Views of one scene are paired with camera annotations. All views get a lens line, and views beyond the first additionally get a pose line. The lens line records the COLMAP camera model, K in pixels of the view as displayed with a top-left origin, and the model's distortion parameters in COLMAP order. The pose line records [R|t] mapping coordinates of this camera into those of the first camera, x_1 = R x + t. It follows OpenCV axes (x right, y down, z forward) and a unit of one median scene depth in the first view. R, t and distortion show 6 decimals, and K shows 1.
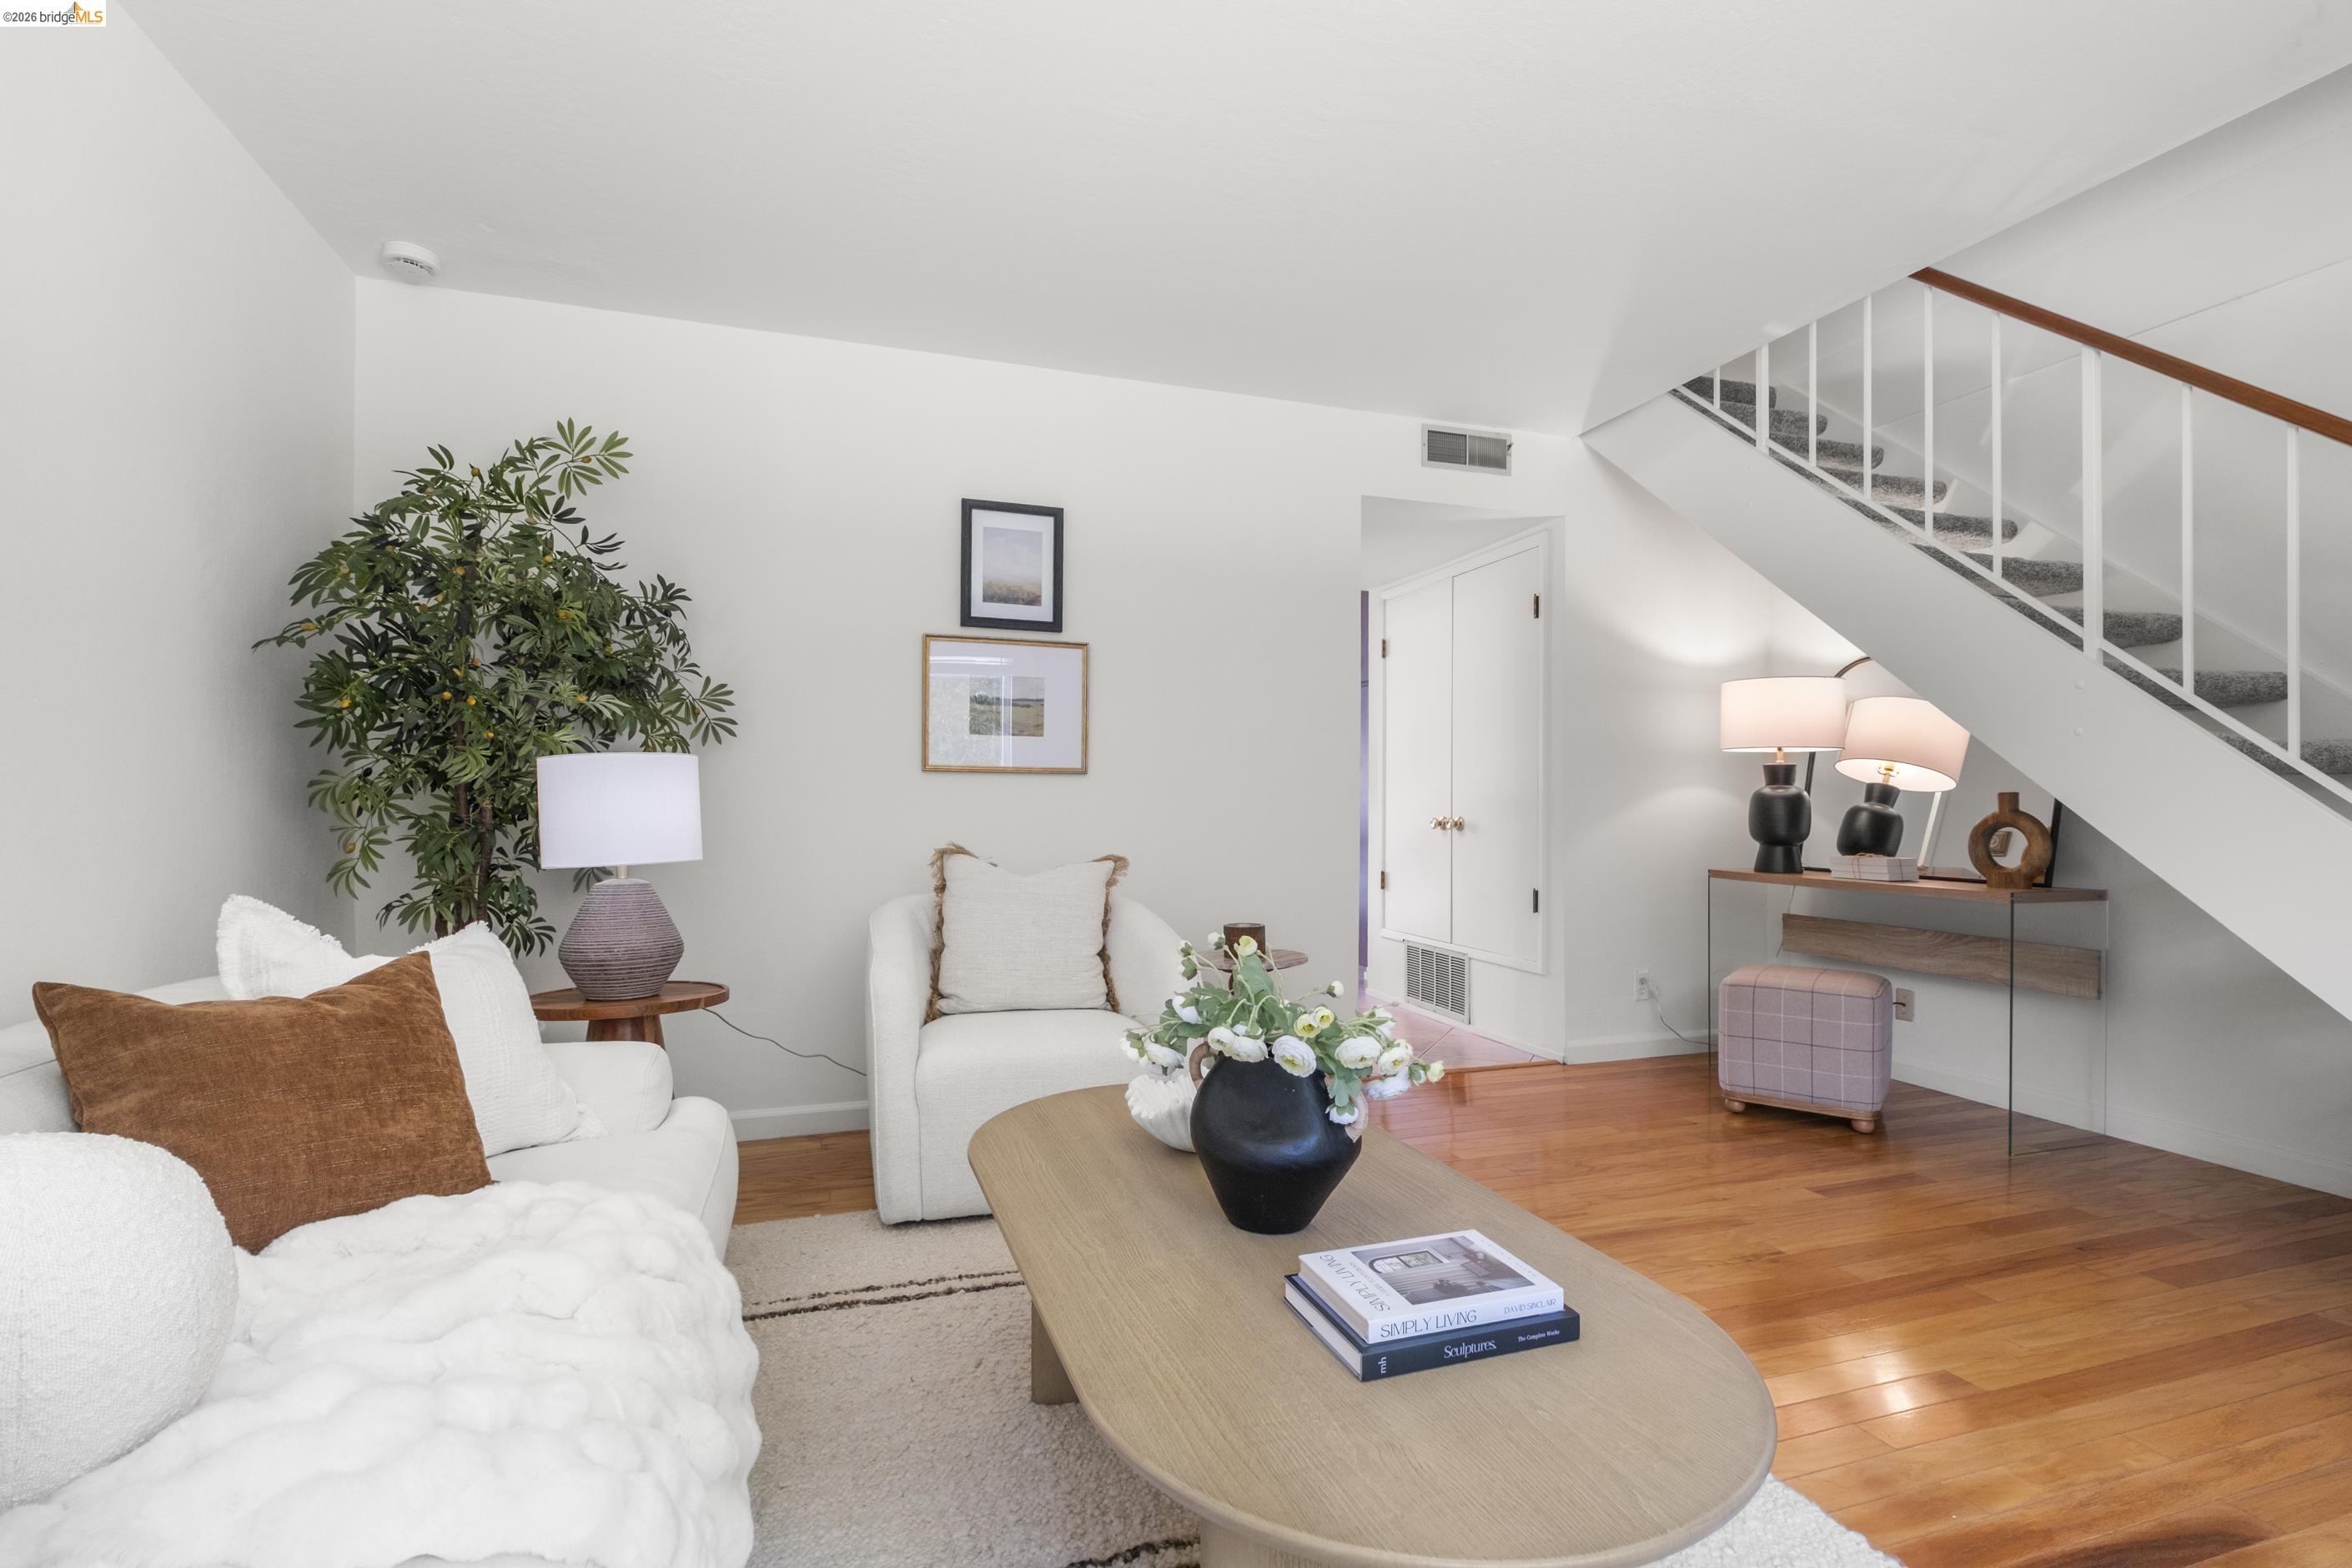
lens RADIAL K [[1058.7, 0, 1172.3], [0, 1058.7, 812.7], [0, 0, 1]] dist [0.000558, -0.000170]
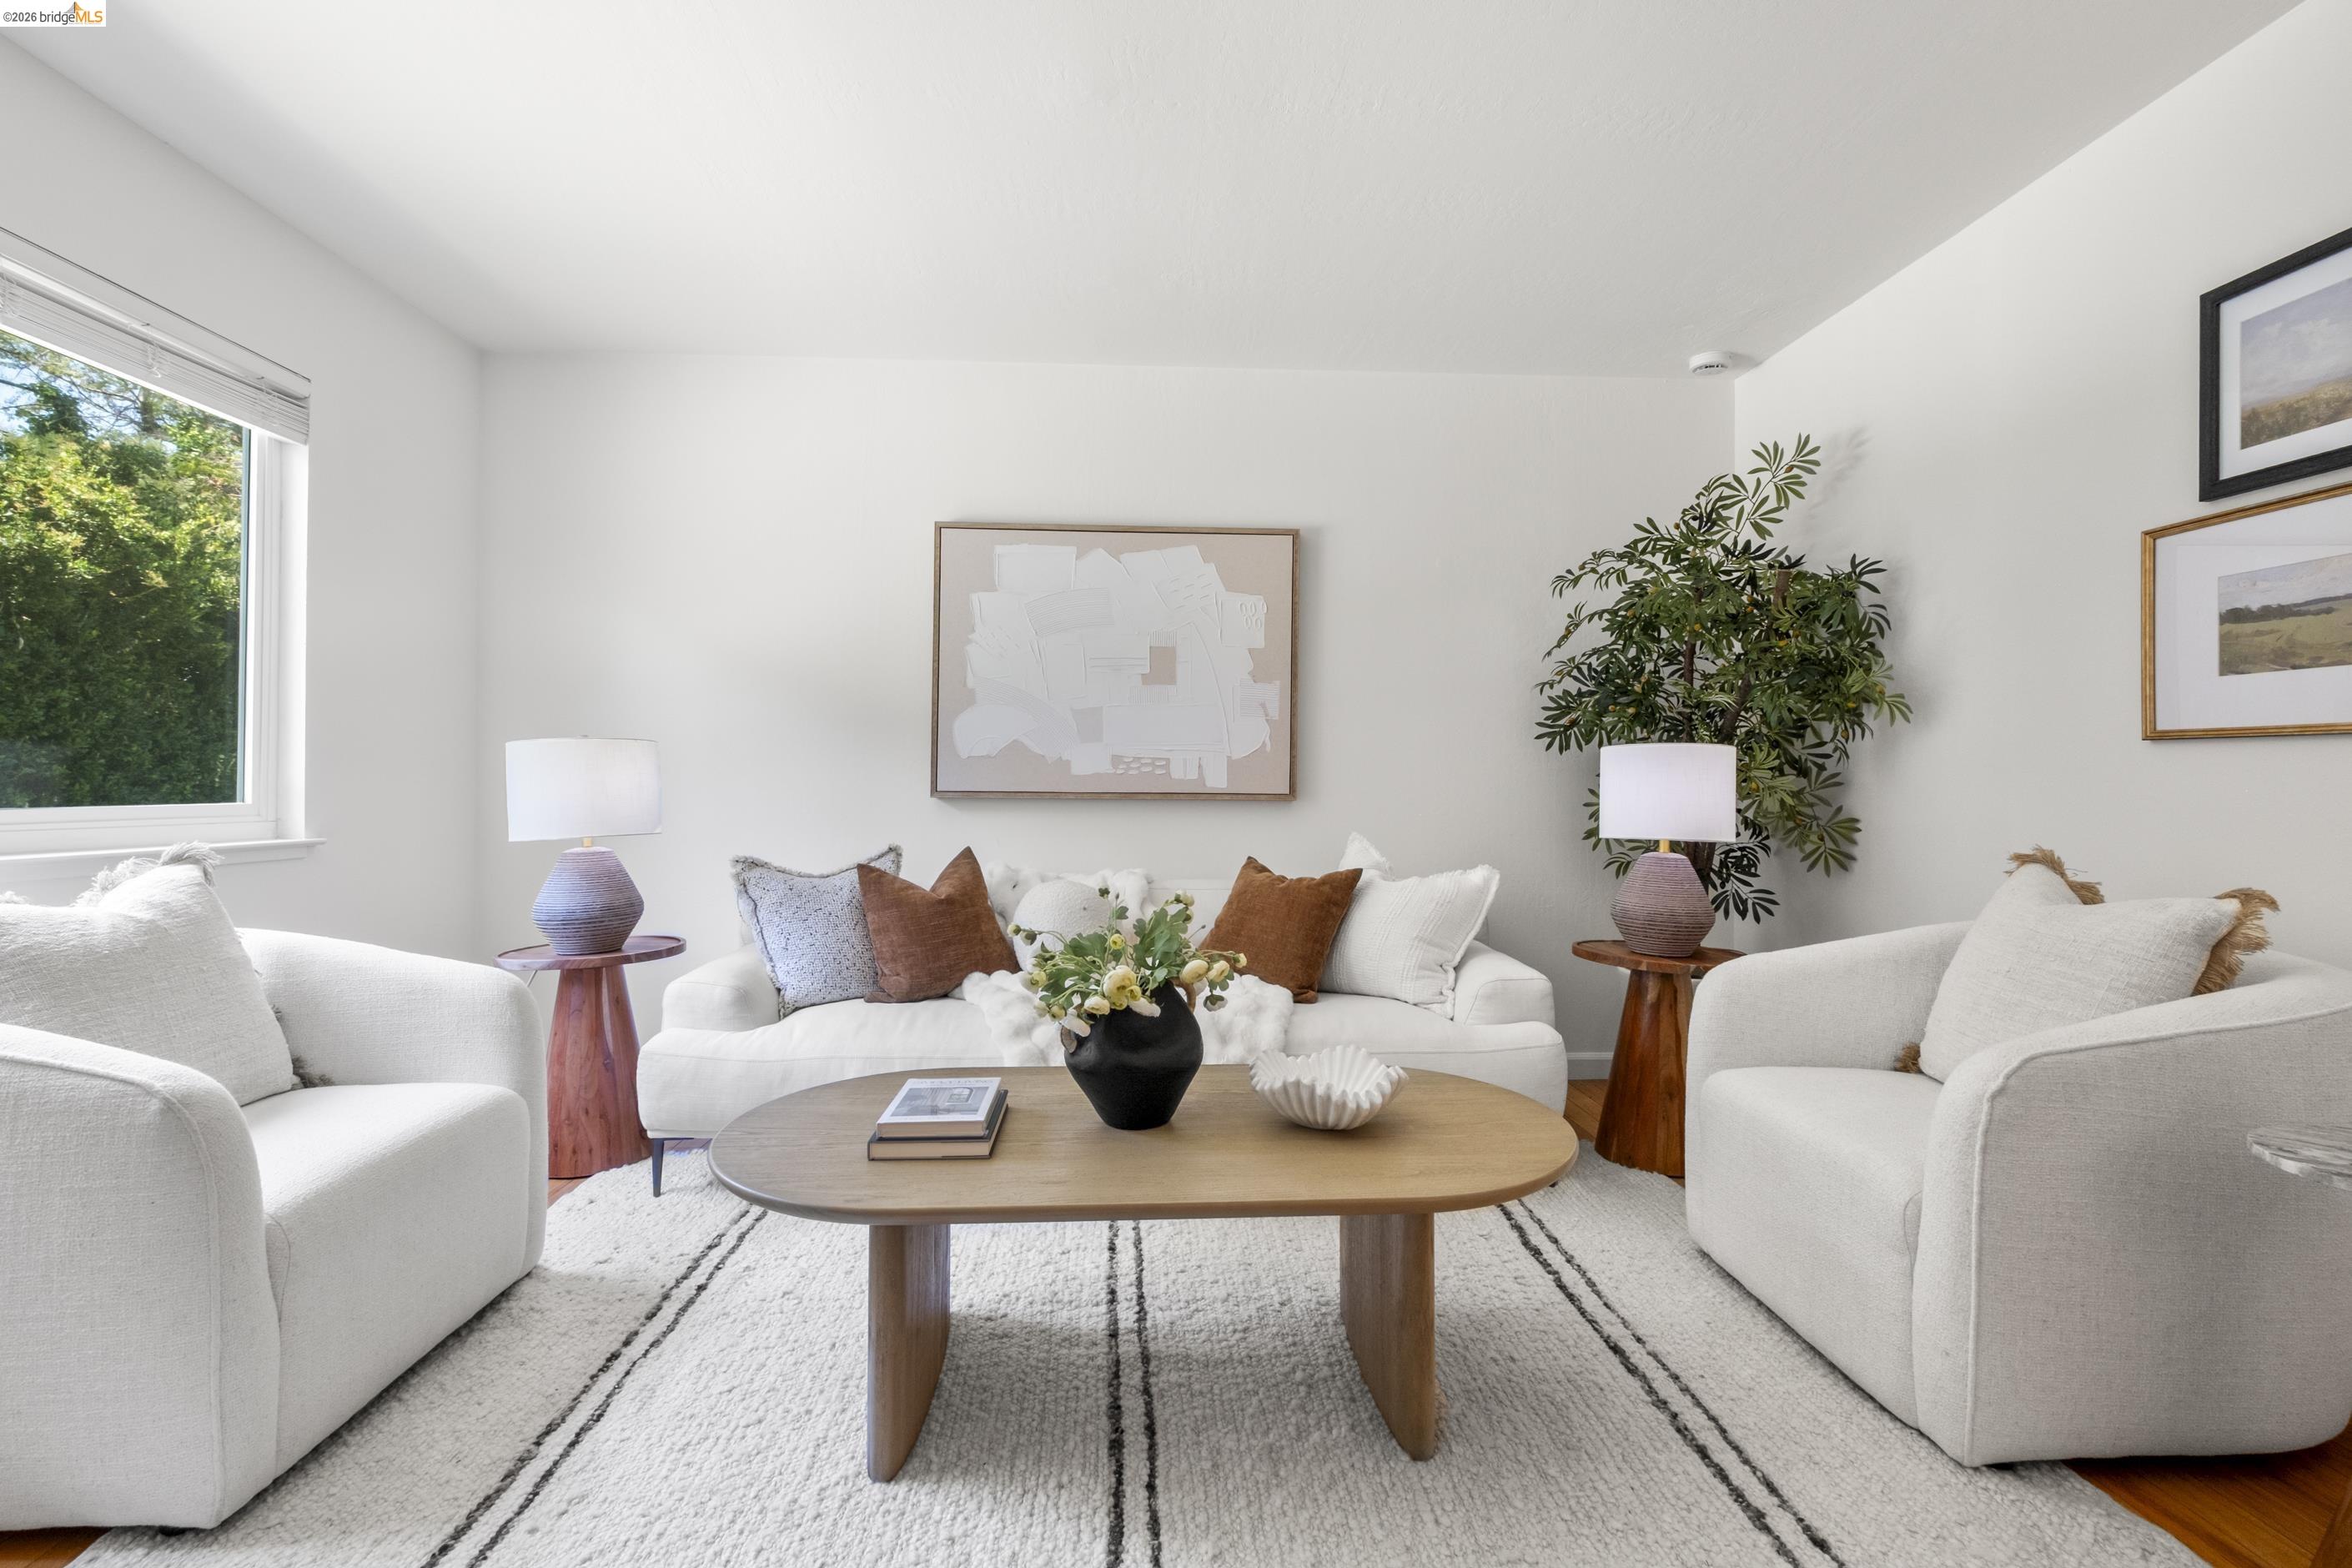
lens RADIAL K [[1050.8, 0, 1180.6], [0, 1050.8, 771.2], [0, 0, 1]] dist [-0.000314, -0.001244]
pose [[-0.272126, -0.014013, -0.962160, 0.545787], [-0.012626, 0.999860, -0.010992, -0.005259], [0.962179, 0.009157, -0.272265, 0.594212]]
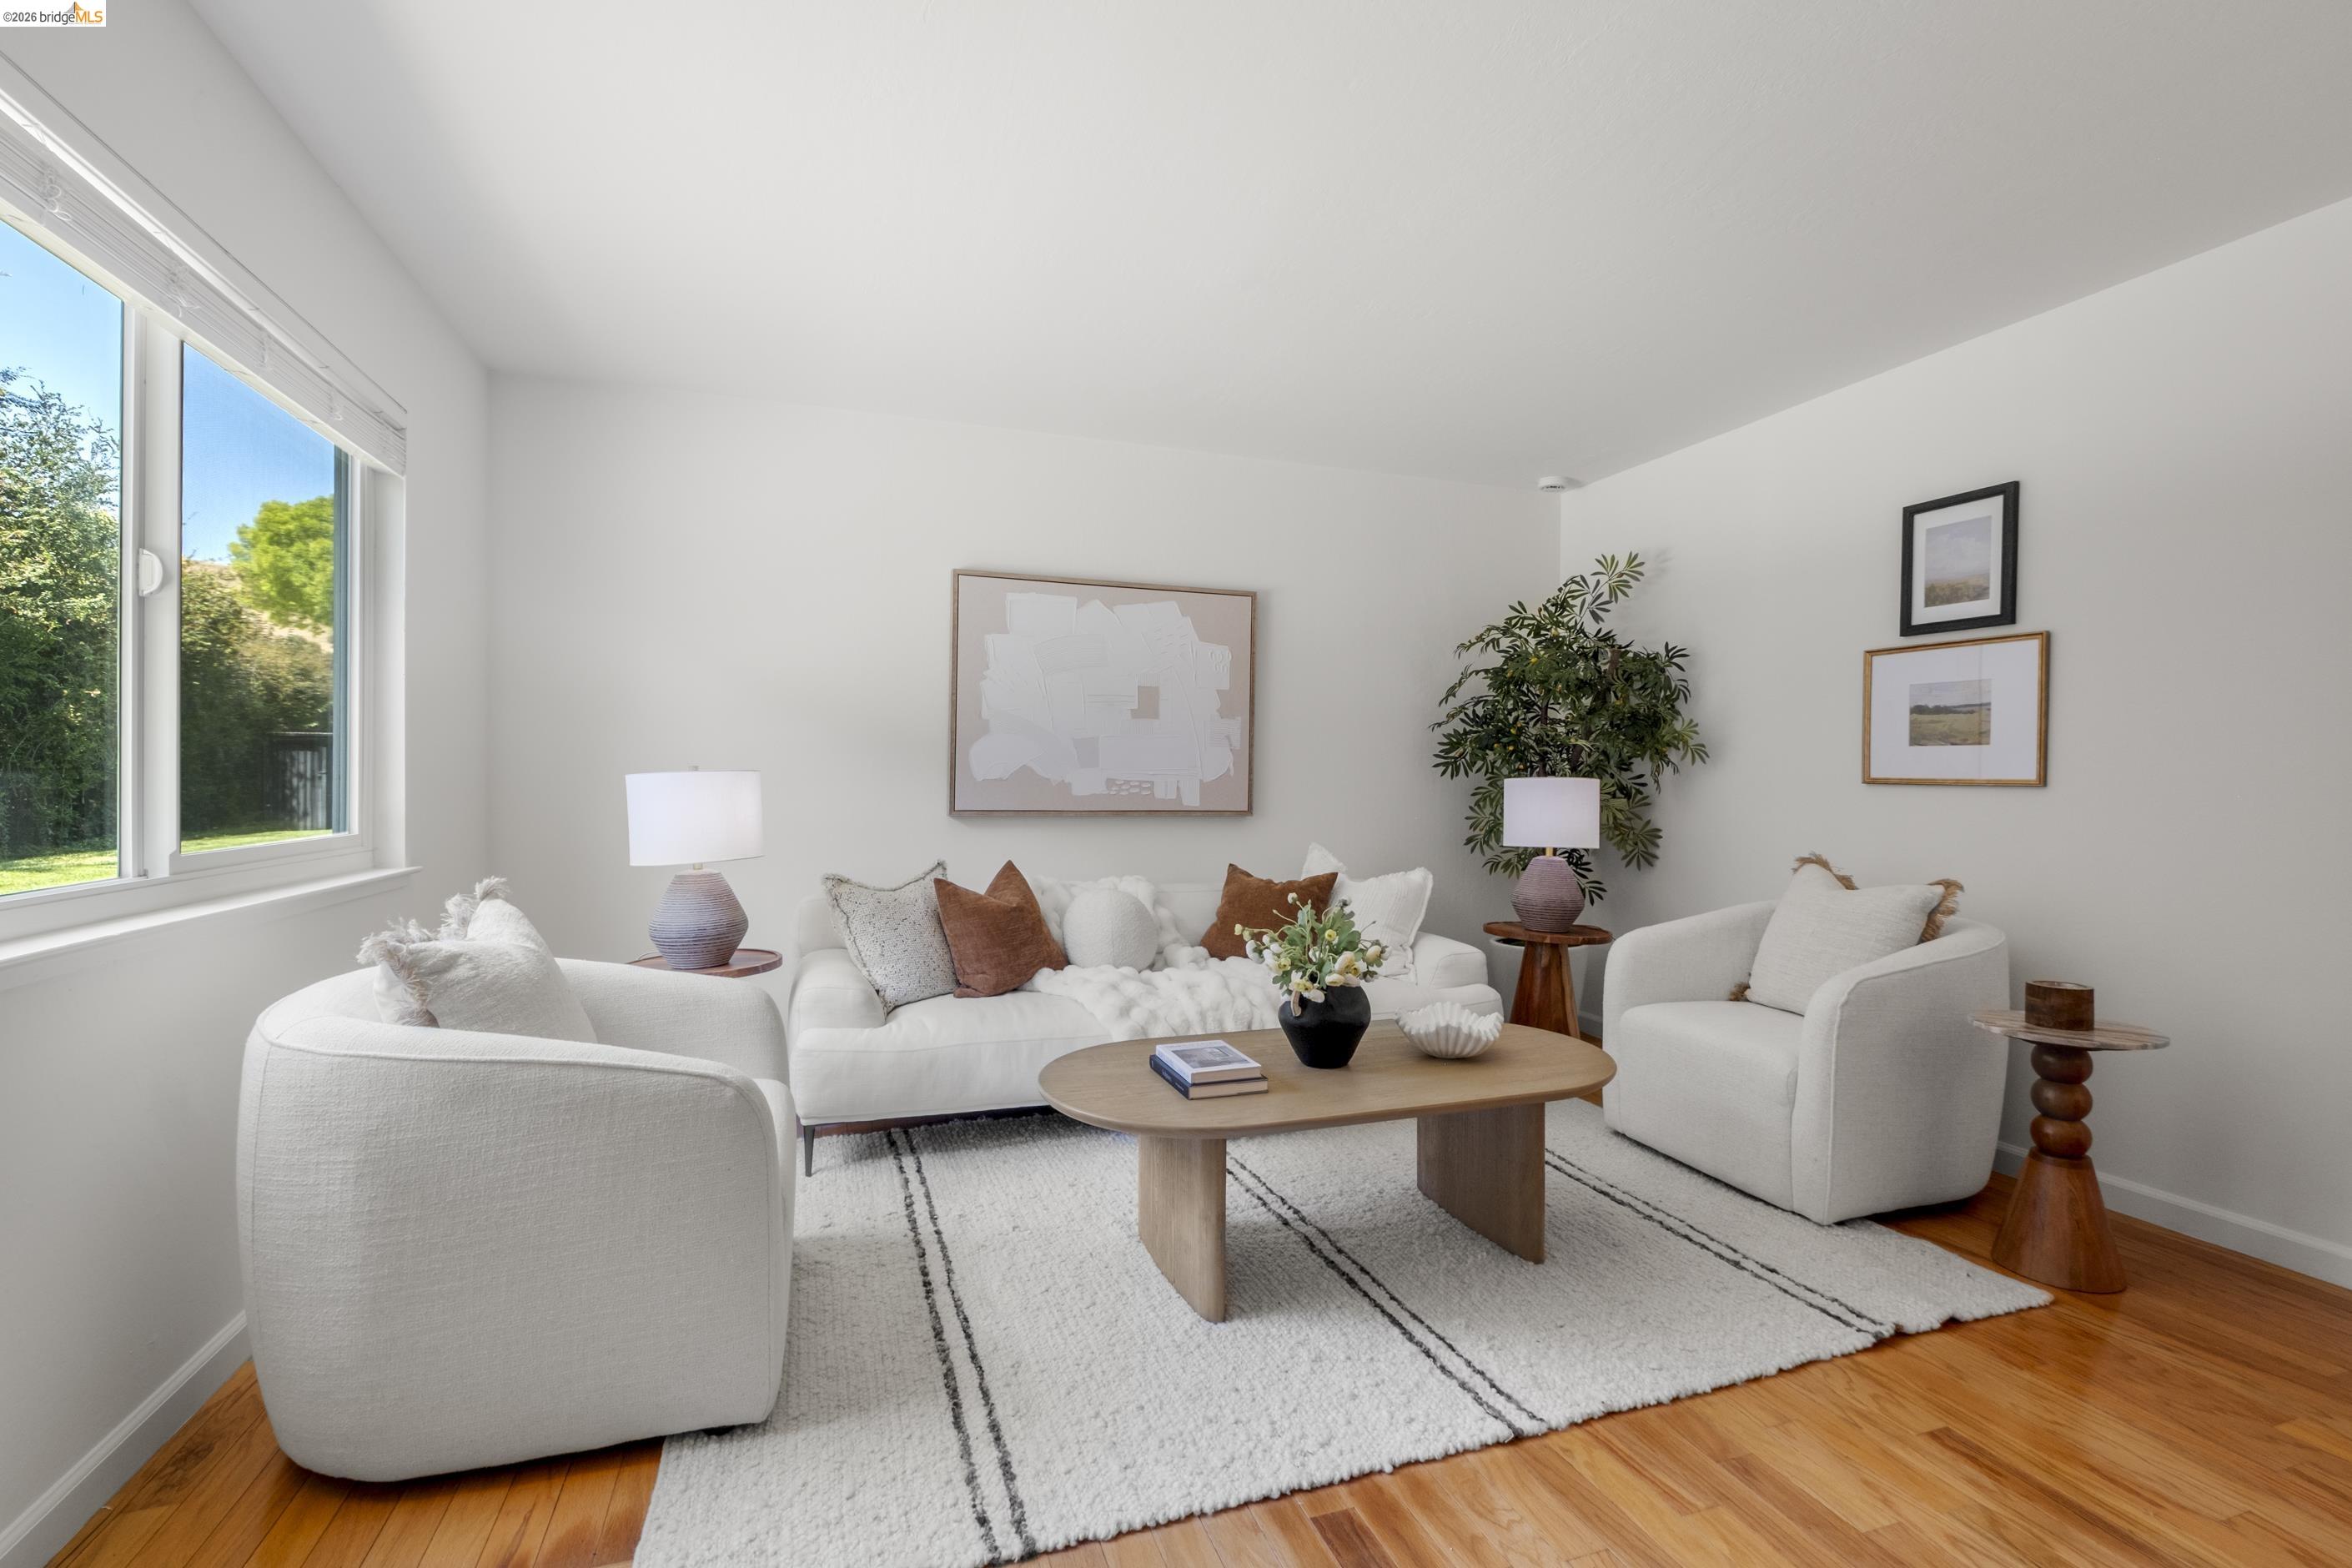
lens RADIAL K [[1044.2, 0, 1176.0], [0, 1044.2, 784.0], [0, 0, 1]] dist [0.002936, 0.000366]
pose [[0.006592, 0.004613, -0.999968, 0.771907], [-0.016179, 0.999859, 0.004506, -0.032071], [0.999847, 0.016149, 0.006665, 0.317331]]
